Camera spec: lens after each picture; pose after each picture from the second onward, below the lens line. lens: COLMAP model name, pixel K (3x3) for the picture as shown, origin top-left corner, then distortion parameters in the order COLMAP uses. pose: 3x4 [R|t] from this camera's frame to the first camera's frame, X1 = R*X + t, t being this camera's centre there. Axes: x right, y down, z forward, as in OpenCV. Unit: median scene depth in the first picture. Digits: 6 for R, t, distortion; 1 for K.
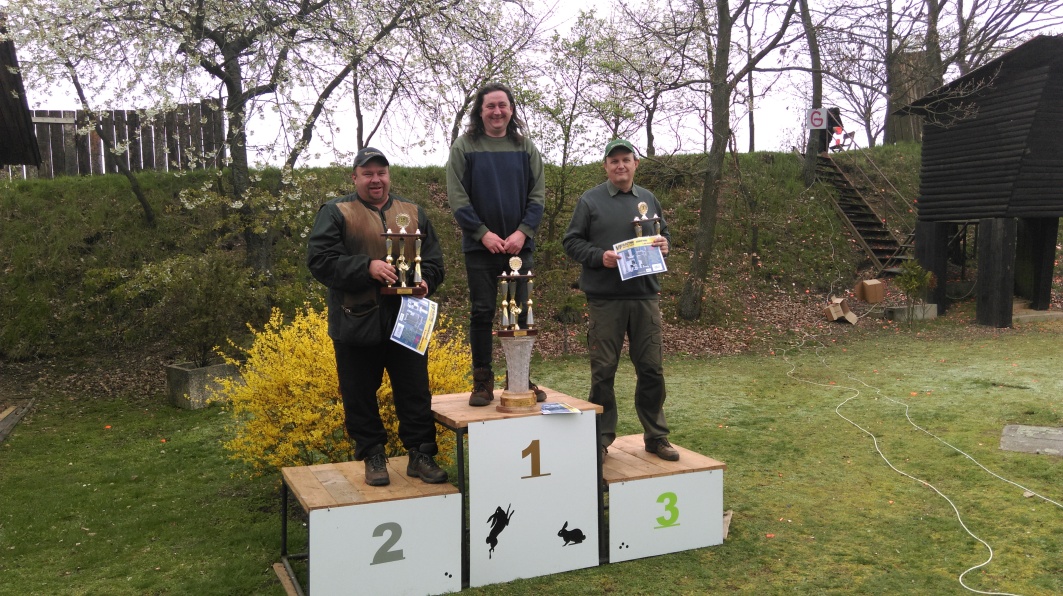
lens RADIAL K [[876.1, 0, 536.7], [0, 876.1, 295.0], [0, 0, 1]] dist [0.137666, -0.225667]
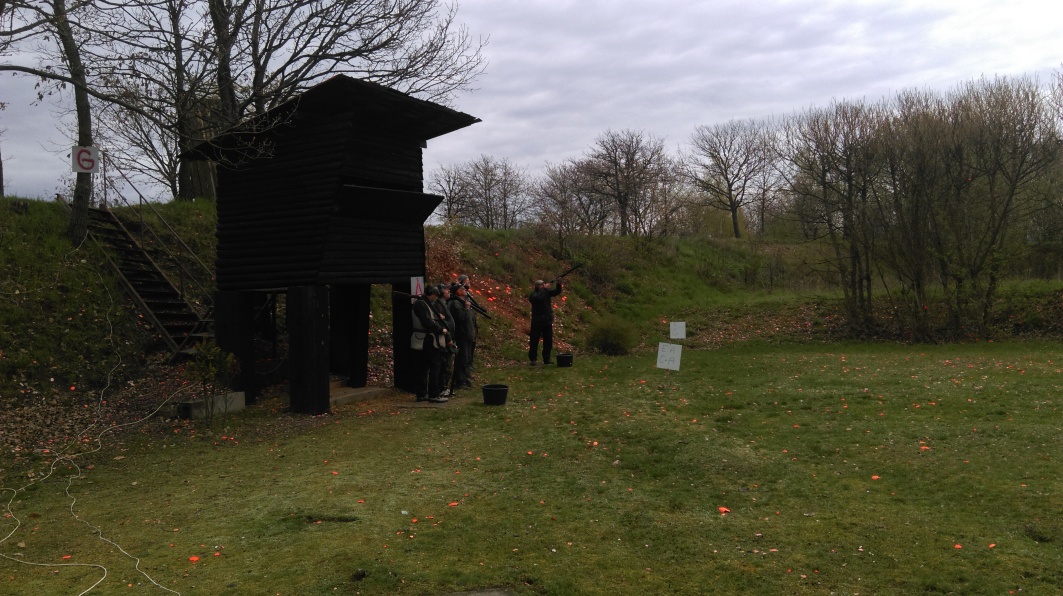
lens RADIAL K [[876.1, 0, 536.7], [0, 876.1, 295.0], [0, 0, 1]] dist [0.137666, -0.225667]
pose [[0.750669, -0.015304, 0.660501, 0.110026], [0.067938, 0.996220, -0.054129, -0.014744], [-0.657176, 0.085506, 0.748872, 0.202304]]
